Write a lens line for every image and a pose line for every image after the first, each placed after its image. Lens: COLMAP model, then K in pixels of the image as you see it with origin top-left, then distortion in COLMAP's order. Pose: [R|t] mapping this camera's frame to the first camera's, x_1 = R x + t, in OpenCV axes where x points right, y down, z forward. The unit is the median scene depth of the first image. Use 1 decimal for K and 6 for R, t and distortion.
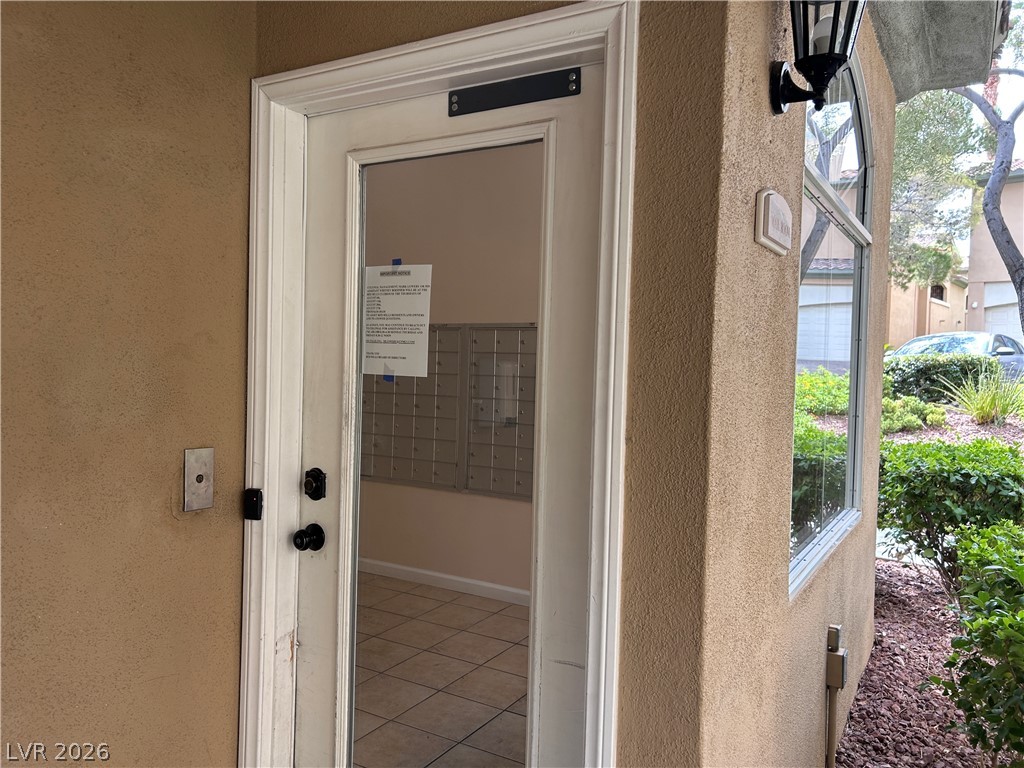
lens RADIAL K [[772.7, 0, 511.8], [0, 772.7, 382.8], [0, 0, 1]] dist [0.000700, -0.001612]
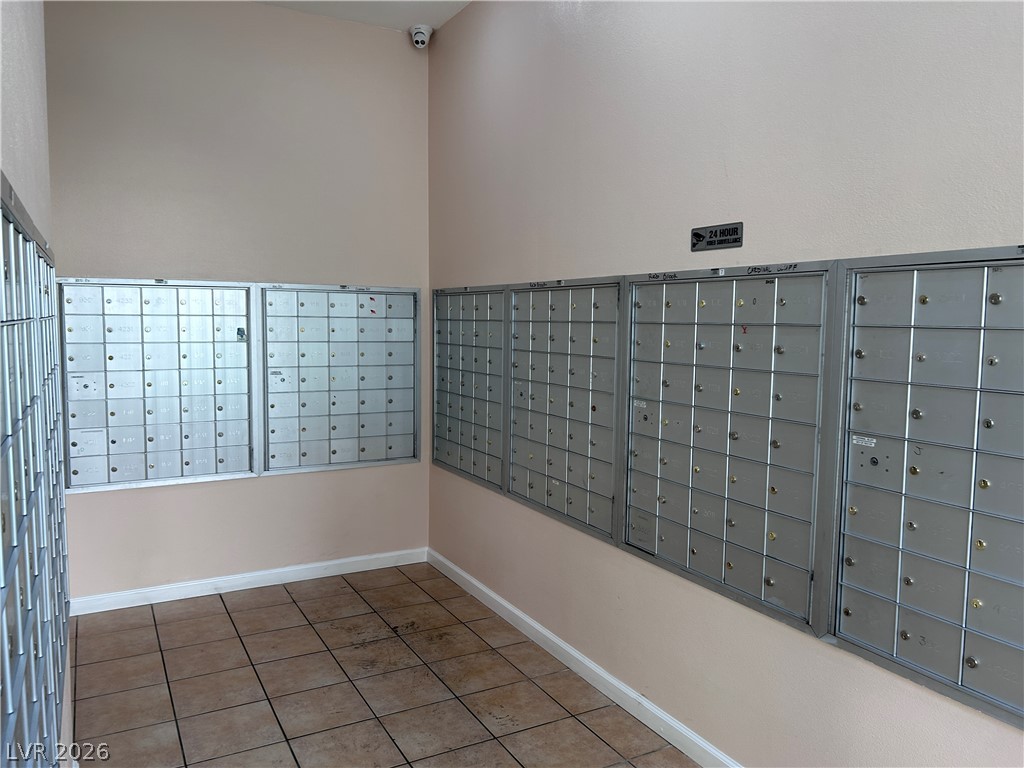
lens RADIAL K [[772.7, 0, 511.0], [0, 772.7, 384.8], [0, 0, 1]] dist [0.000700, -0.001612]
pose [[0.860182, 0.028576, -0.509186, 0.004224], [-0.004517, 0.998817, 0.048424, -0.026956], [0.509967, -0.039354, 0.859293, 0.533127]]
